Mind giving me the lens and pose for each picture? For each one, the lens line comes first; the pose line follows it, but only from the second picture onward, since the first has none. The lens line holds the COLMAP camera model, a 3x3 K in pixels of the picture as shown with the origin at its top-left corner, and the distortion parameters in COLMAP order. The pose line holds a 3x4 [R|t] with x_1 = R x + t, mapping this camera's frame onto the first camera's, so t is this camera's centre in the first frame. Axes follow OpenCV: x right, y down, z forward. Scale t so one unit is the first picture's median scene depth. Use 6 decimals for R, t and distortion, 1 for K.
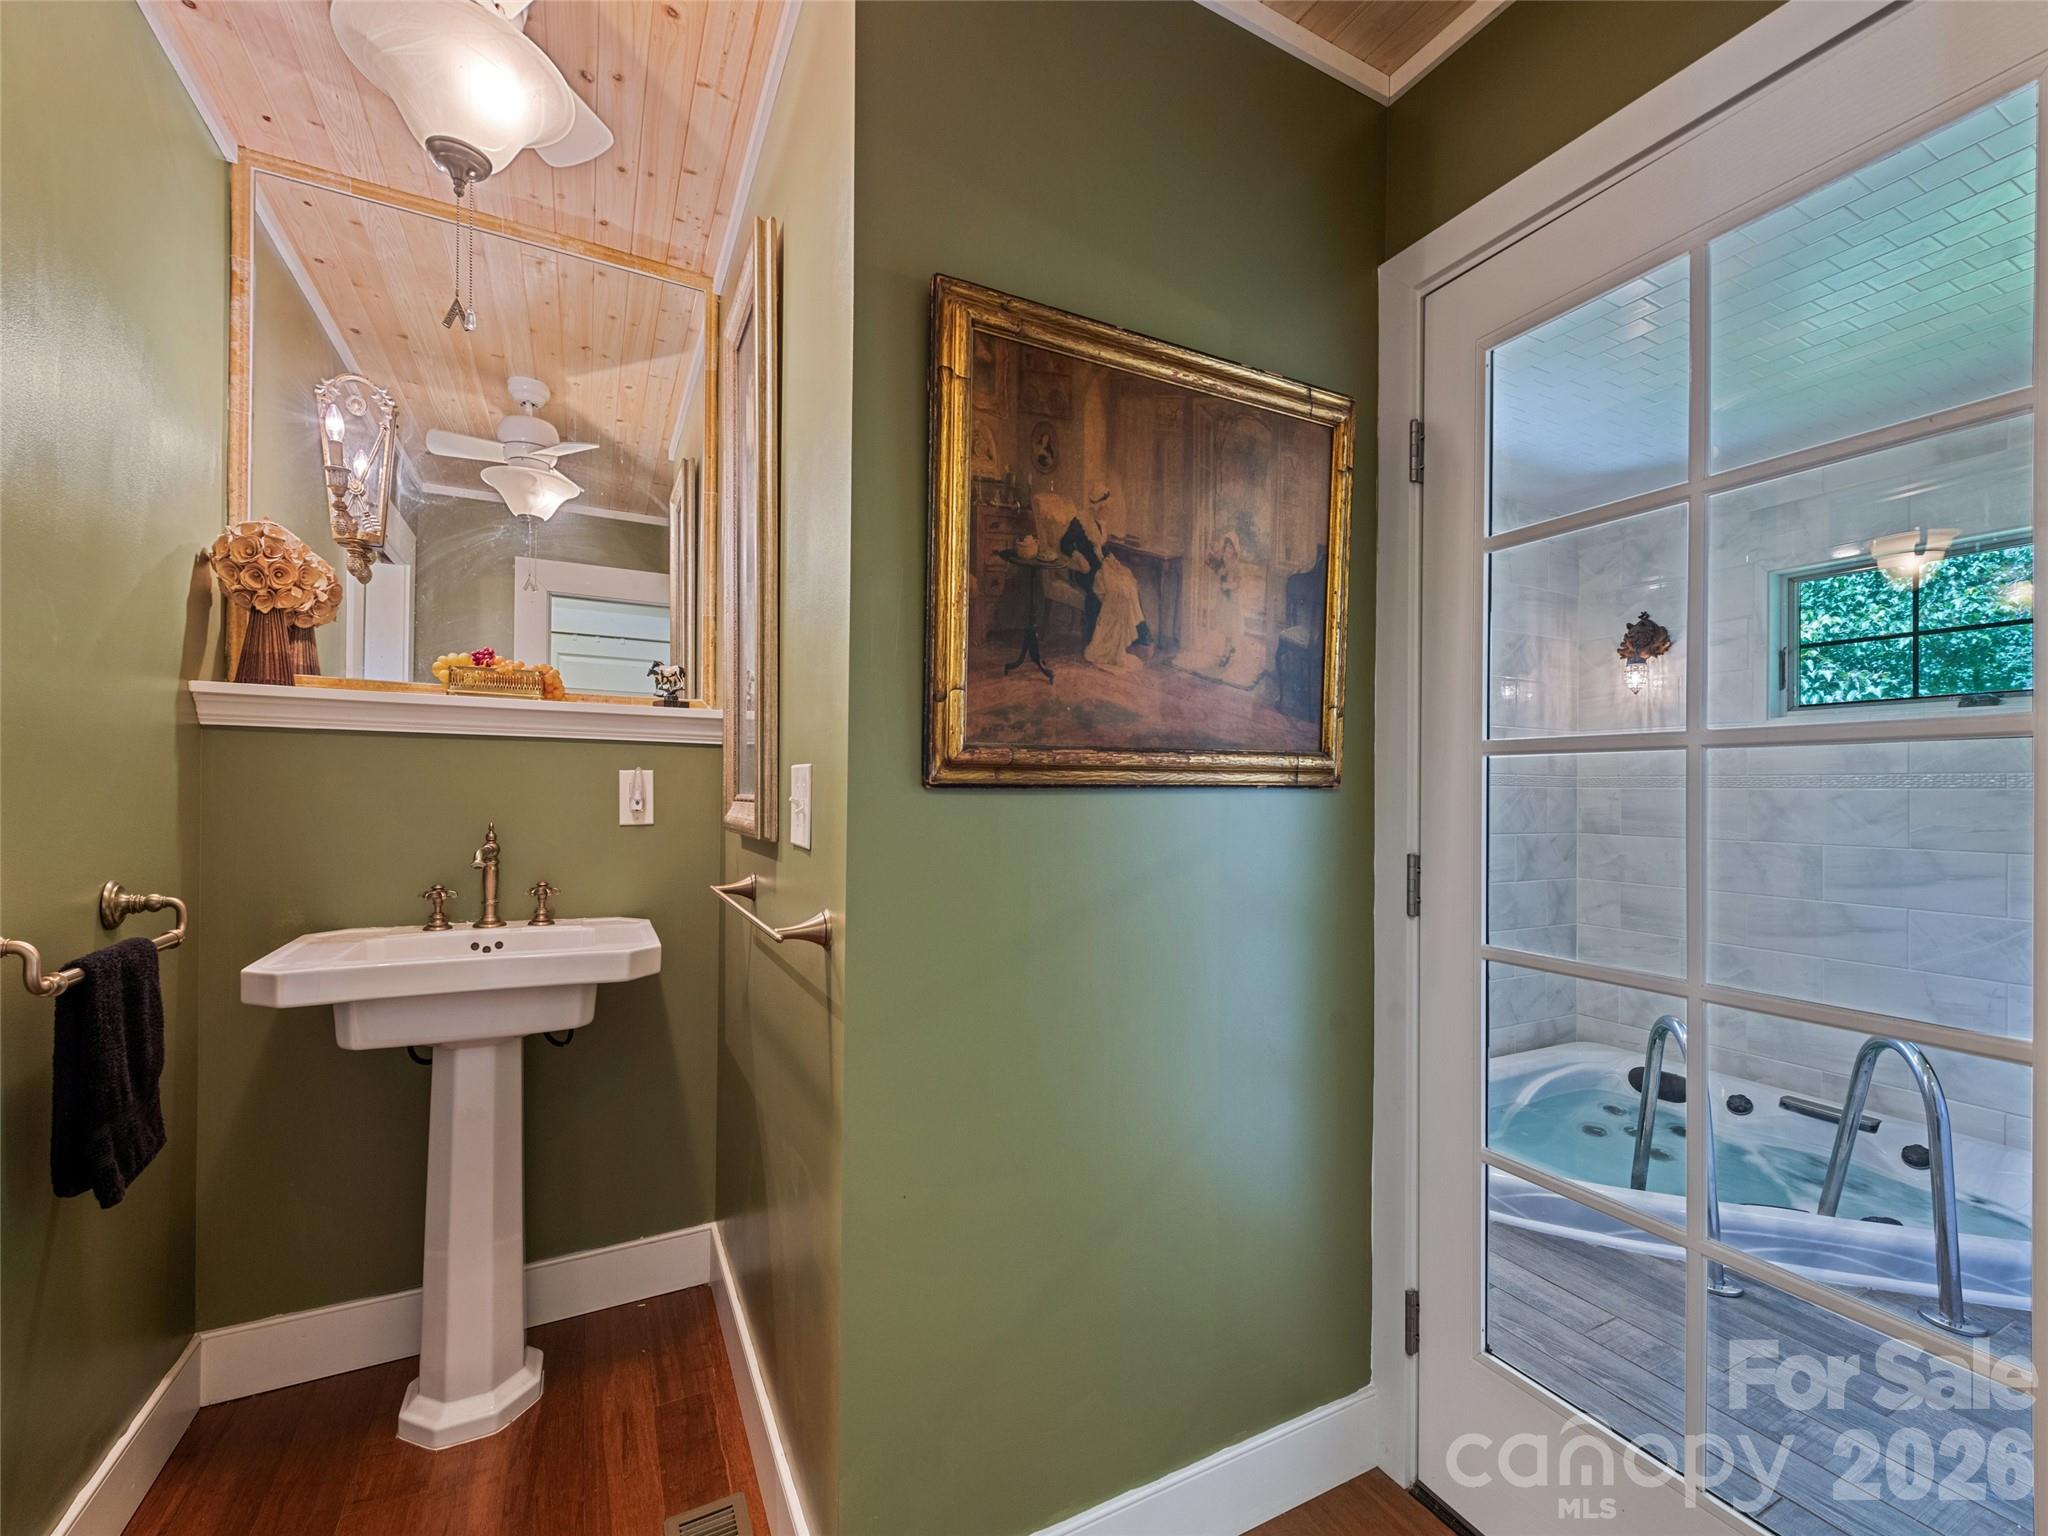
lens RADIAL K [[777.3, 0, 1075.2], [0, 777.3, 783.5], [0, 0, 1]] dist [0.001789, -0.001464]
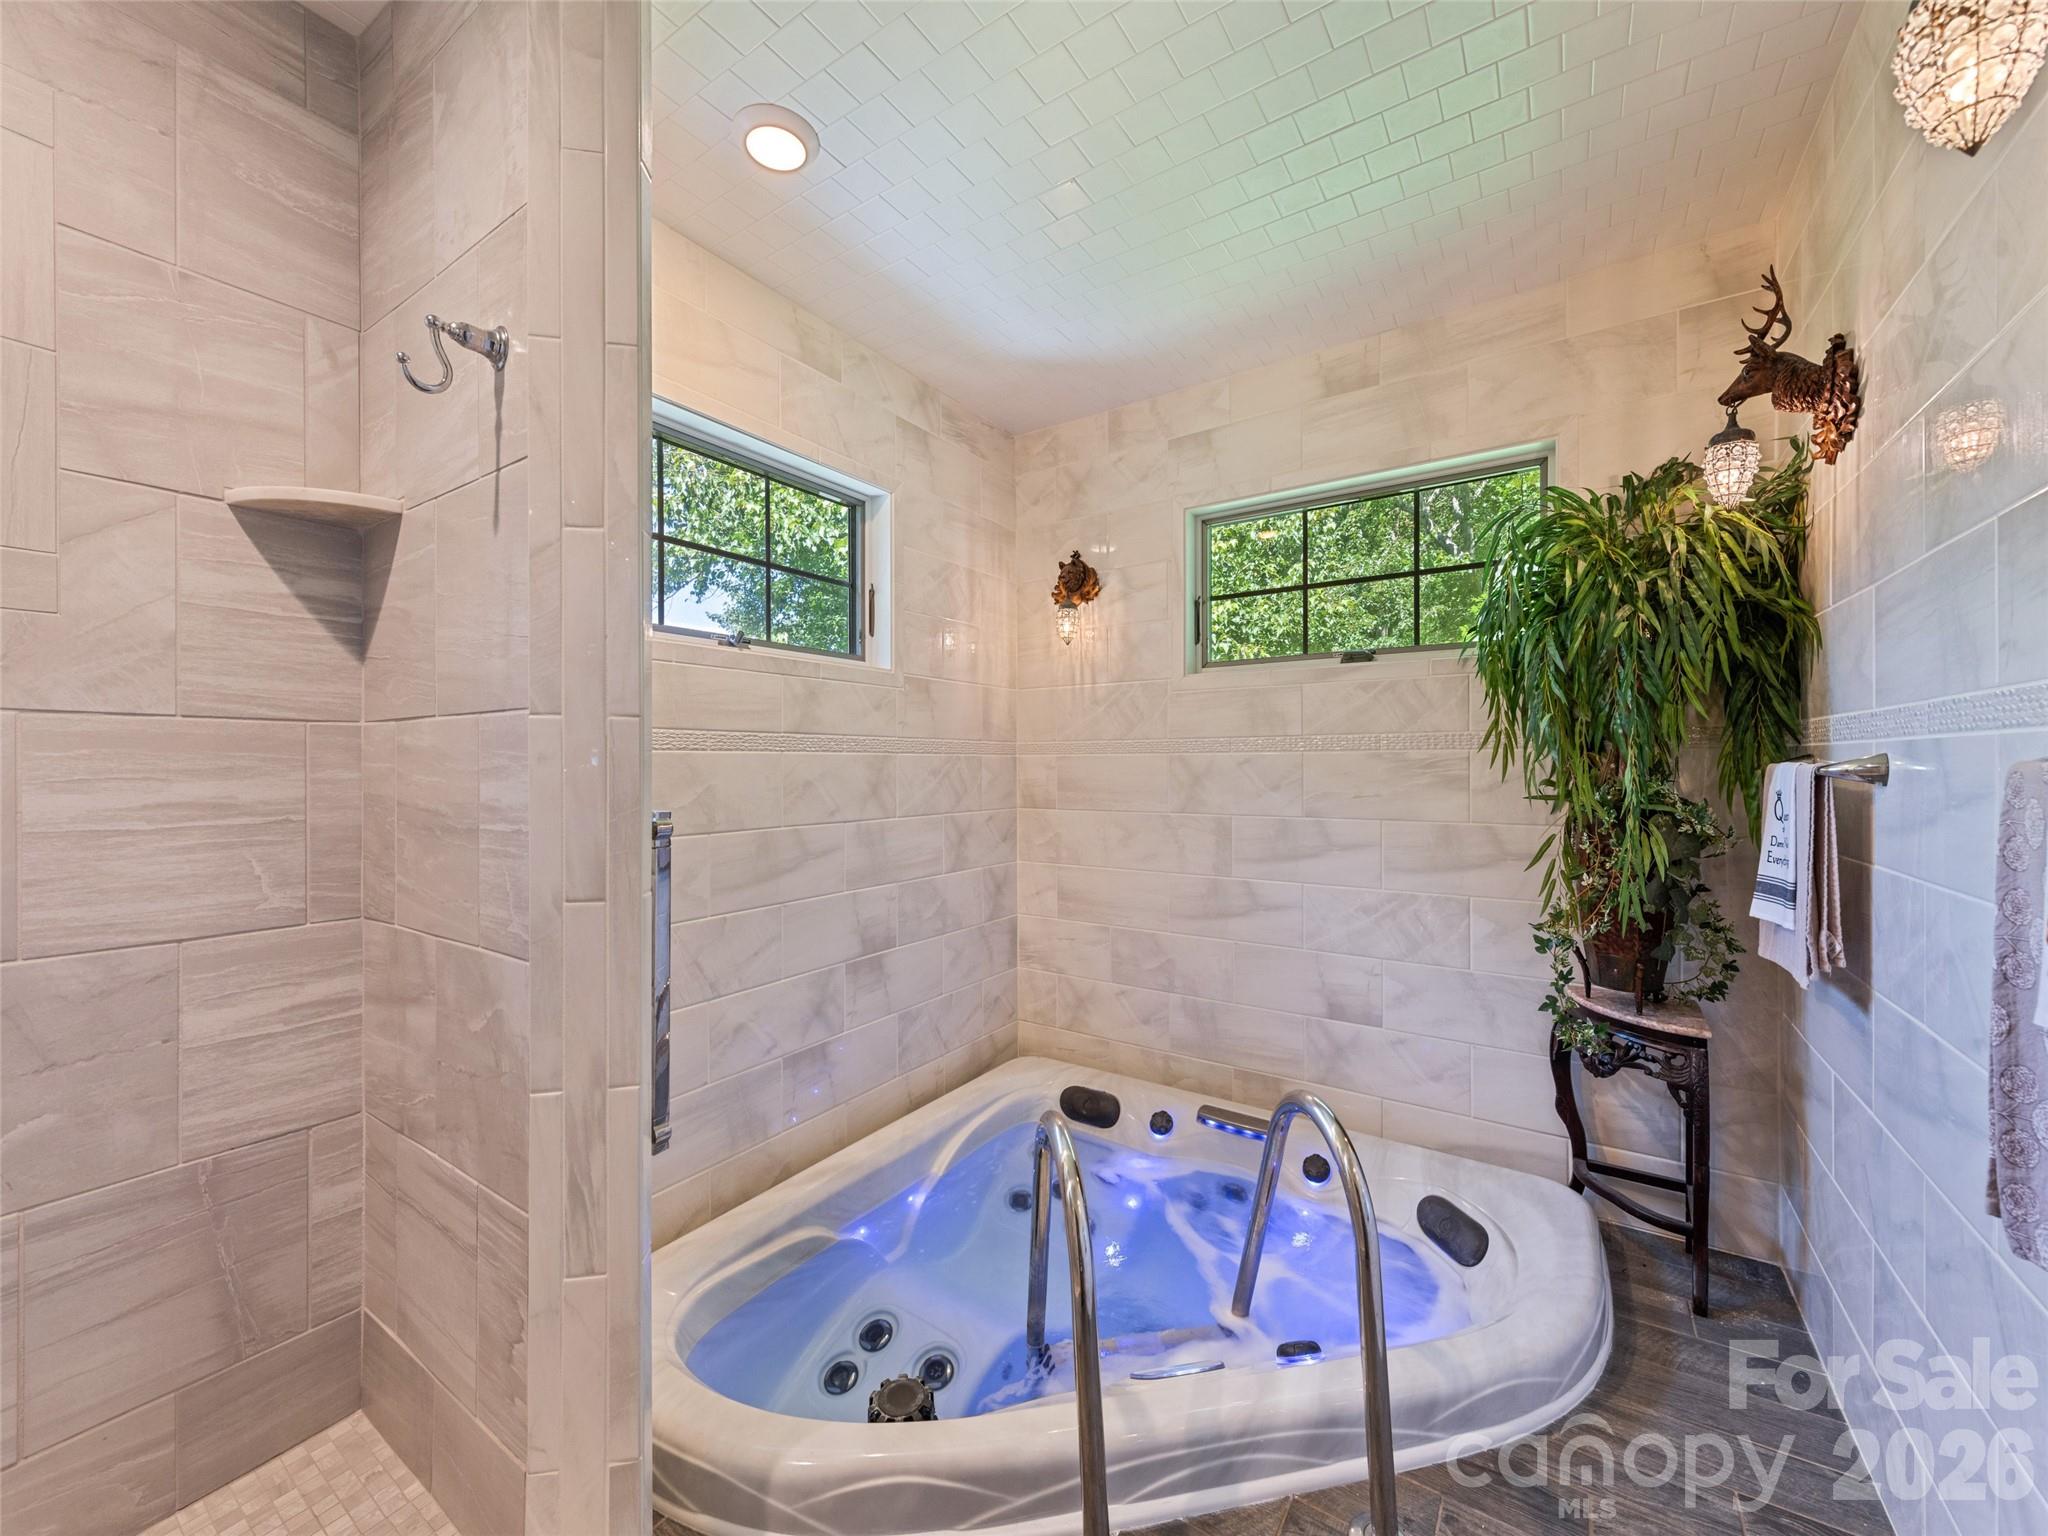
lens RADIAL K [[813.3, 0, 1022.3], [0, 813.3, 763.5], [0, 0, 1]] dist [0.012207, -0.003916]
pose [[0.867753, -0.011525, 0.496862, 0.223134], [0.007928, 0.999925, 0.009348, 0.006524], [-0.496933, -0.004173, 0.867779, 0.238802]]
